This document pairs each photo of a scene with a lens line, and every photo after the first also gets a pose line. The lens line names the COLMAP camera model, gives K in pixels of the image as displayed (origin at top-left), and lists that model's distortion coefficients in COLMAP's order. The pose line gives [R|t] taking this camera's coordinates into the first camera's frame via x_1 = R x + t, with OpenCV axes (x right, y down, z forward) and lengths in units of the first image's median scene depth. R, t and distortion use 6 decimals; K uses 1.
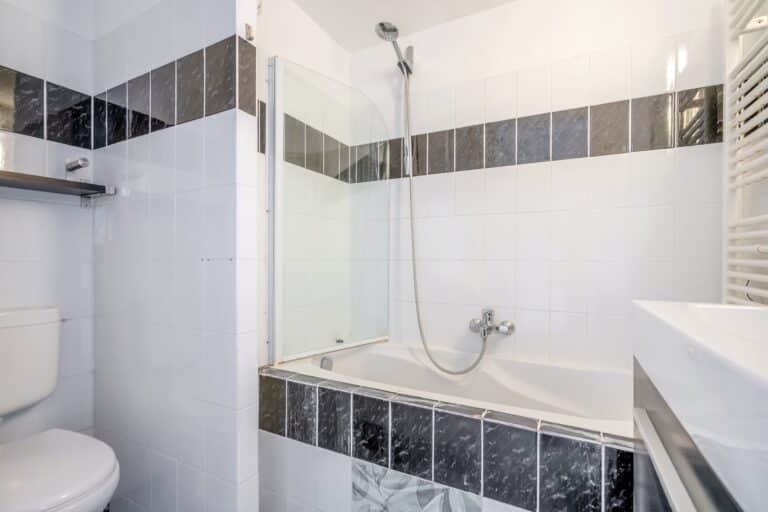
lens RADIAL K [[355.1, 0, 385.1], [0, 355.1, 252.8], [0, 0, 1]] dist [0.000396, 0.000082]
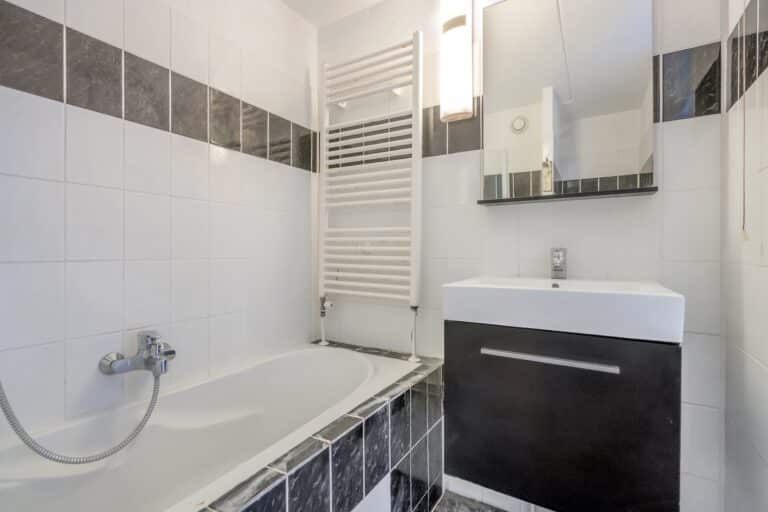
lens RADIAL K [[355.1, 0, 385.1], [0, 355.1, 252.8], [0, 0, 1]] dist [0.000396, 0.000082]
pose [[0.077953, -0.002110, 0.996955, -0.505270], [-0.004928, 0.999985, 0.002502, 0.004010], [-0.996945, -0.005108, 0.077942, 0.715249]]
